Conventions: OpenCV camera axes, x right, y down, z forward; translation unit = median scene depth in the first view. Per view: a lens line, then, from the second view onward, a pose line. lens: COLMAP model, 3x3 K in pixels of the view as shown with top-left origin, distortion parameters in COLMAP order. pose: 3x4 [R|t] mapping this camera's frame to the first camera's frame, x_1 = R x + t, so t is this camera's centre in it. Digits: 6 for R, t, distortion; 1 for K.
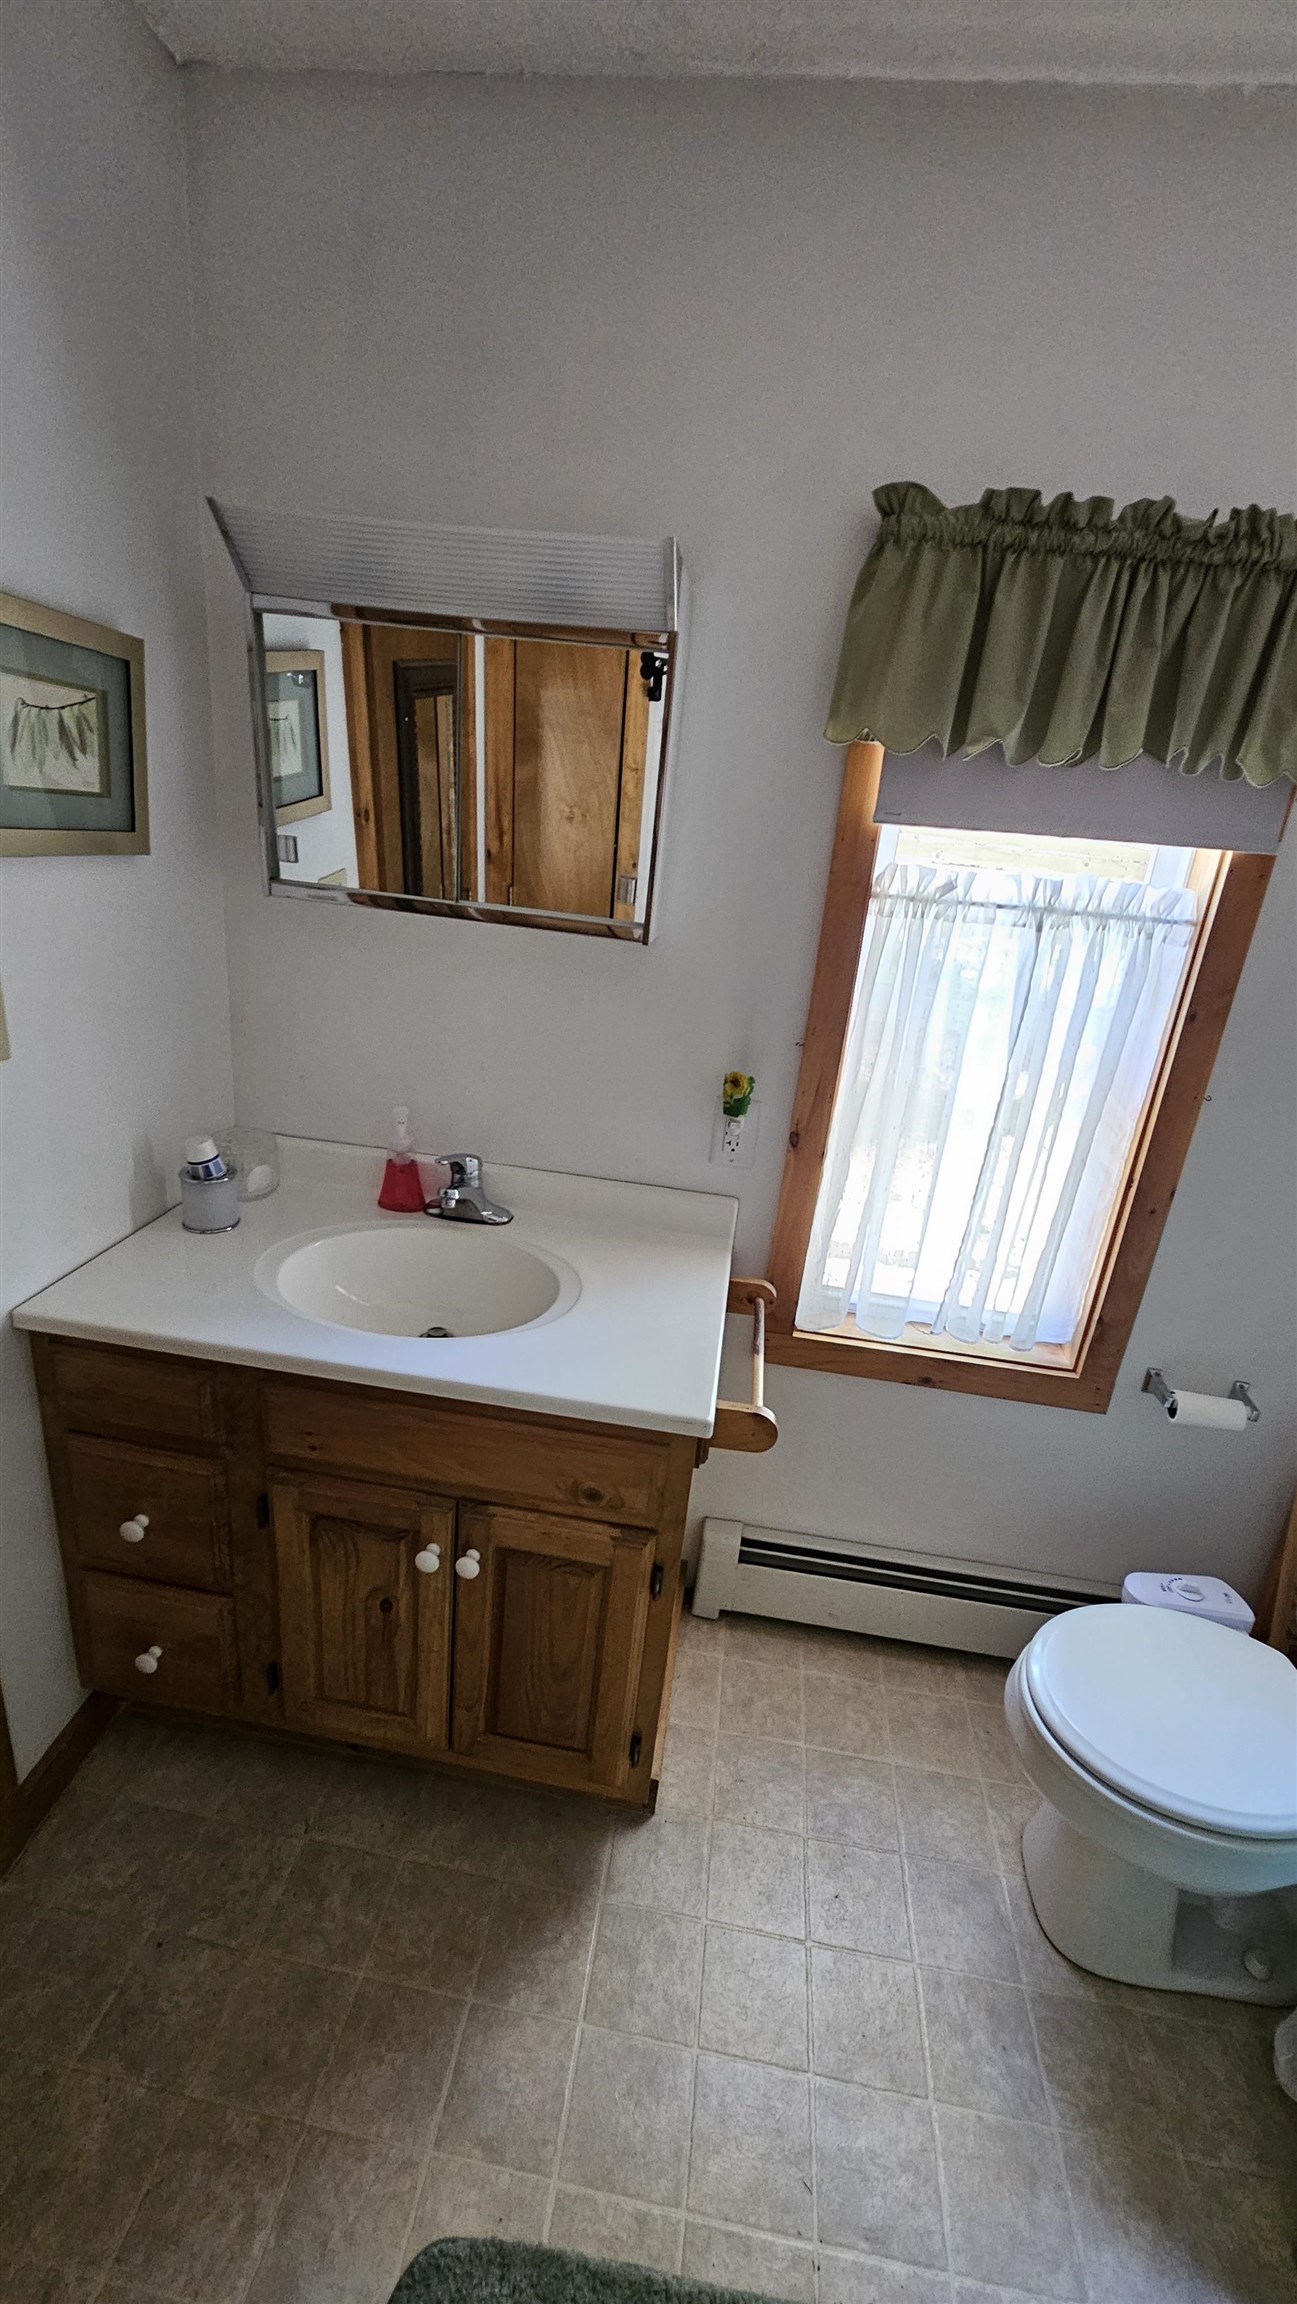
lens RADIAL K [[940.5, 0, 639.2], [0, 940.5, 1161.8], [0, 0, 1]] dist [0.003014, 0.000217]
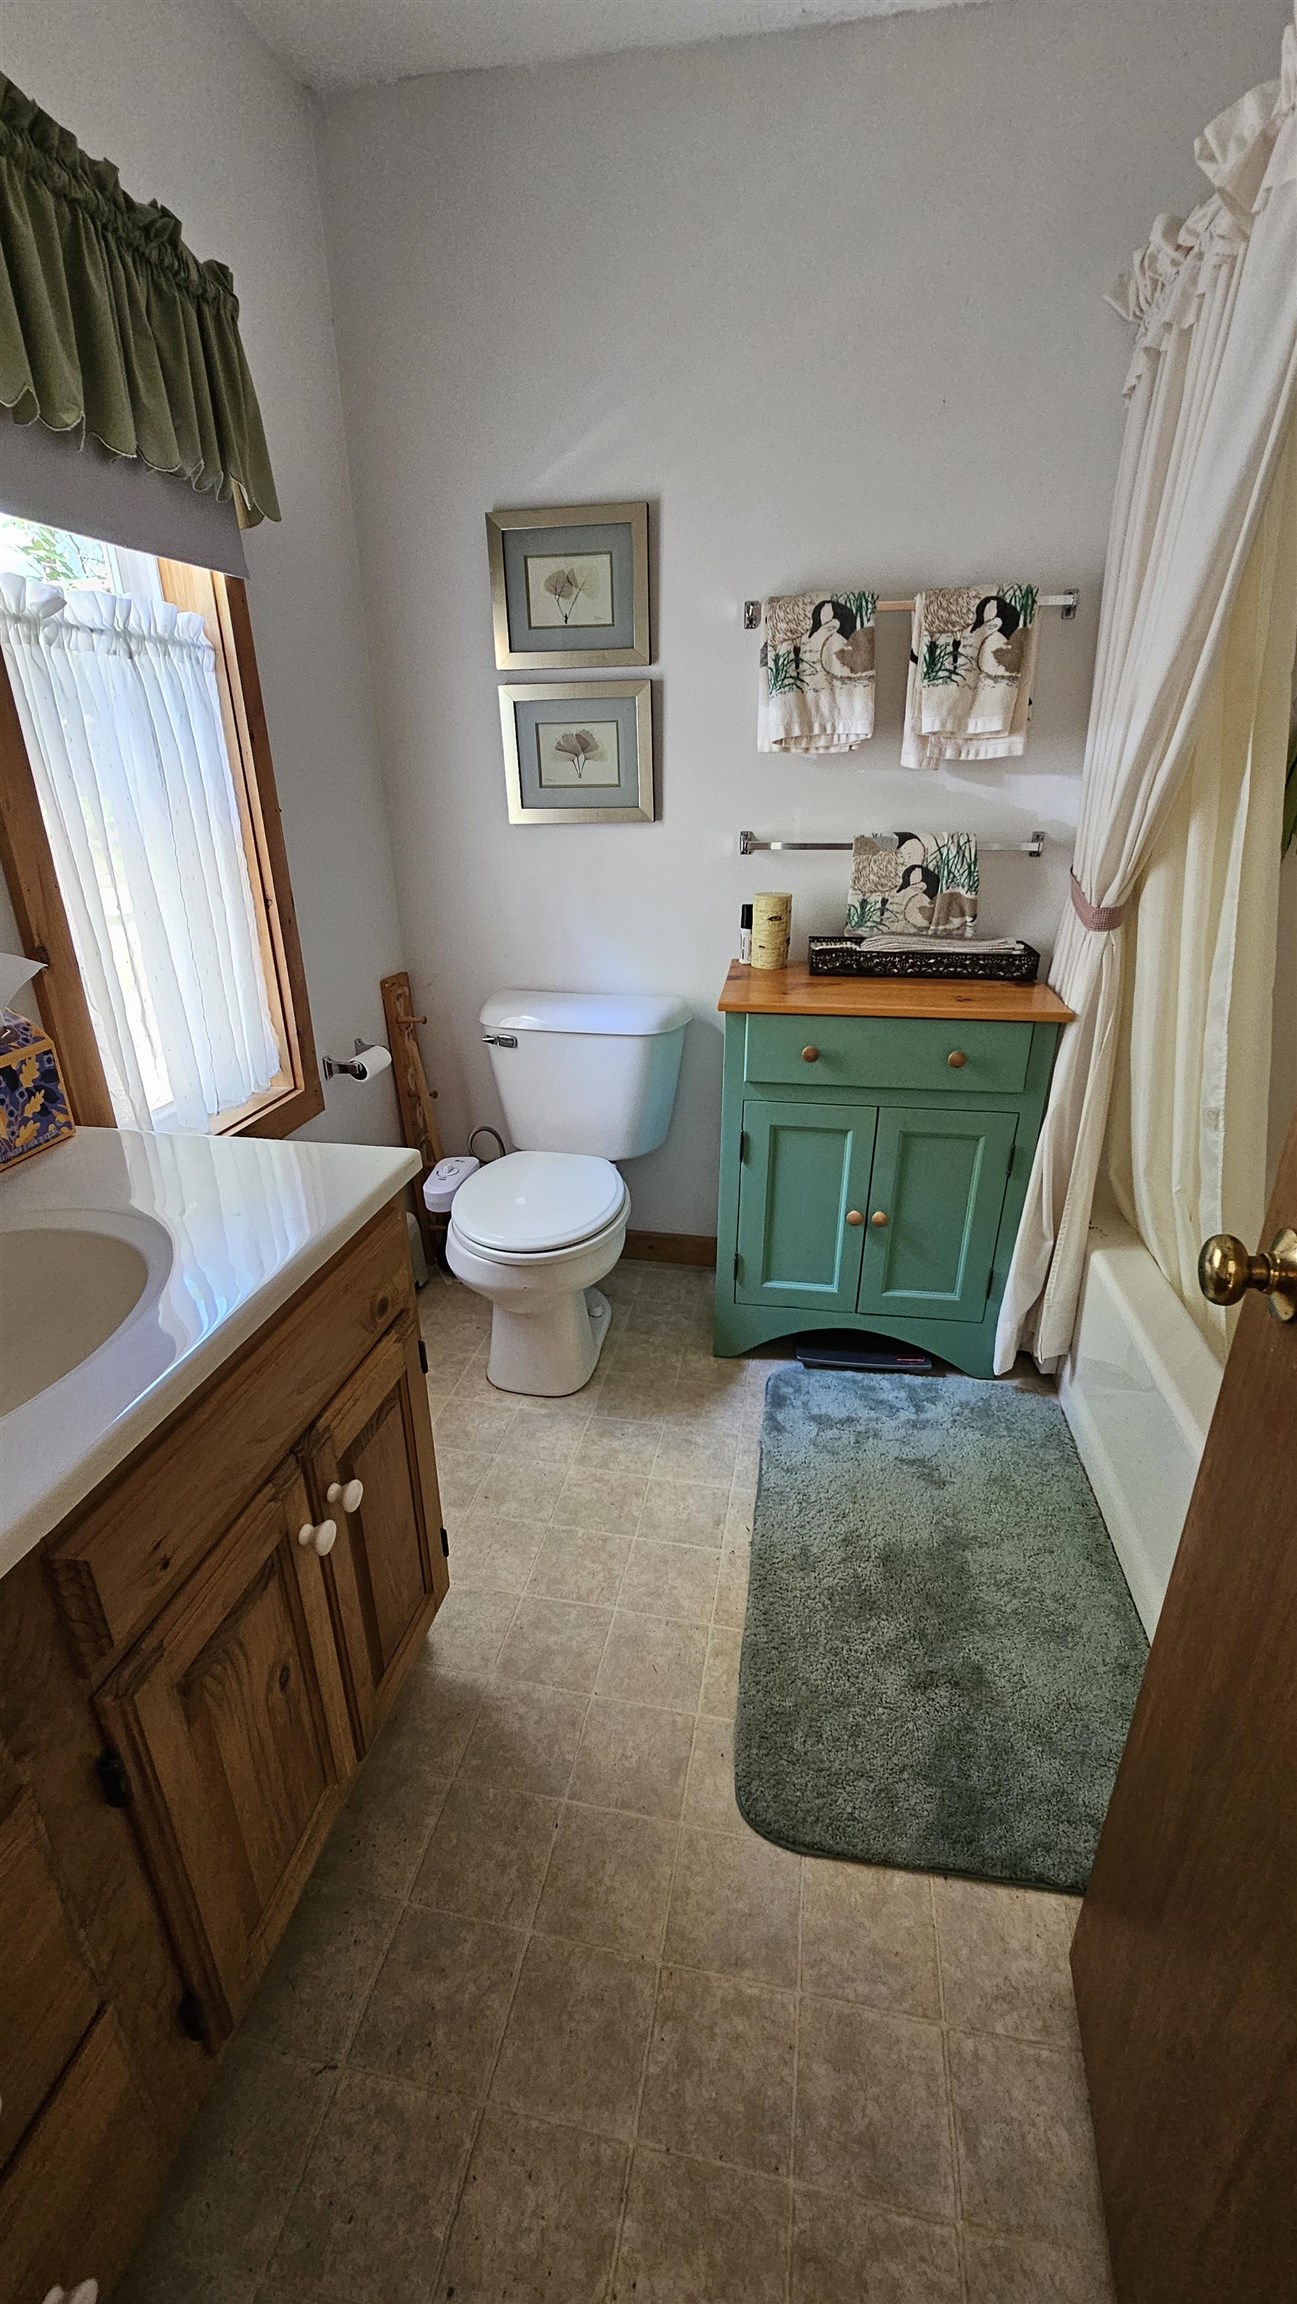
lens RADIAL K [[940.5, 0, 641.6], [0, 940.5, 1163.6], [0, 0, 1]] dist [0.003014, 0.000217]
pose [[0.054657, -0.473010, 0.879360, -0.731142], [0.360145, 0.830735, 0.424470, -0.043580], [-0.931294, 0.293497, 0.215758, 0.530263]]
